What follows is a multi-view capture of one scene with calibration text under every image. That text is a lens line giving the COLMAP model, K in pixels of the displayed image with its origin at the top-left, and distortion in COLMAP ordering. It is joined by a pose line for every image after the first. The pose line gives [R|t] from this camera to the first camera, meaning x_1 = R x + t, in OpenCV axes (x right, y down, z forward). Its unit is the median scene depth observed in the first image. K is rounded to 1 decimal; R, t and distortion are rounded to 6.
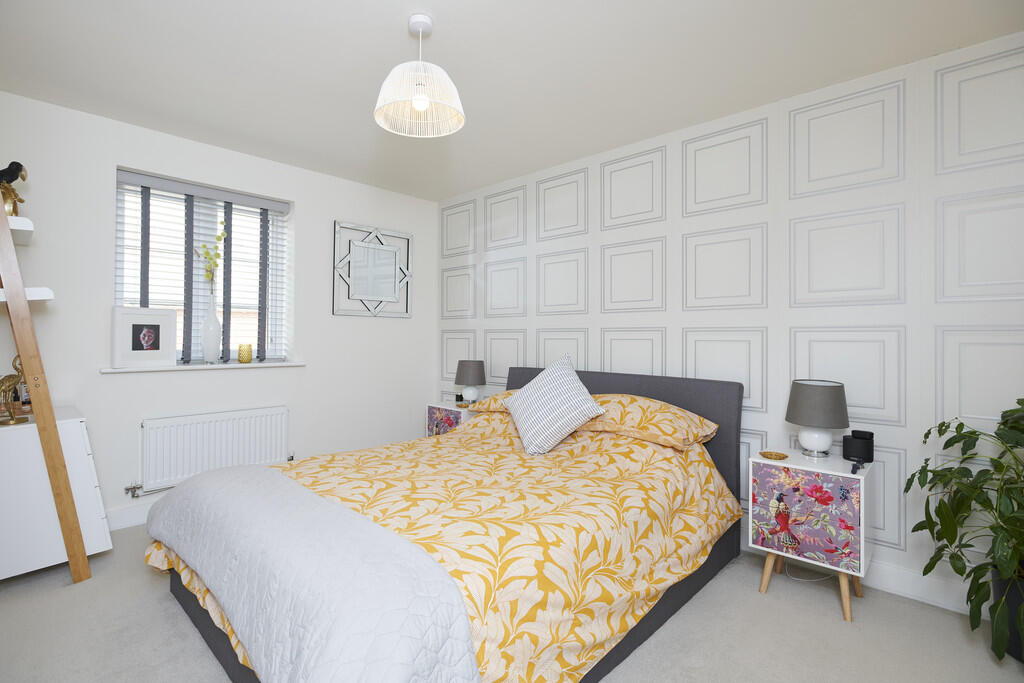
lens RADIAL K [[478.7, 0, 528.0], [0, 478.7, 335.7], [0, 0, 1]] dist [-0.003616, 0.000153]
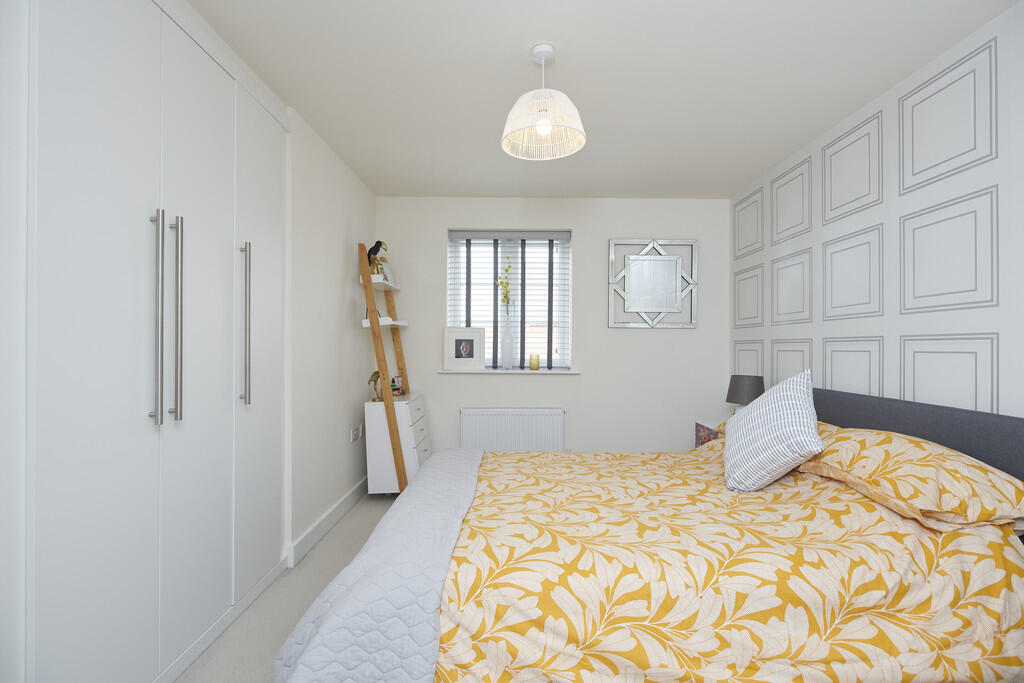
lens RADIAL K [[487.1, 0, 514.3], [0, 487.1, 346.8], [0, 0, 1]] dist [0.000608, 0.000179]
pose [[0.695048, -0.001811, -0.718961, 0.459557], [0.000888, 0.999998, -0.001660, 0.001285], [0.718963, 0.000515, 0.695048, 0.181345]]
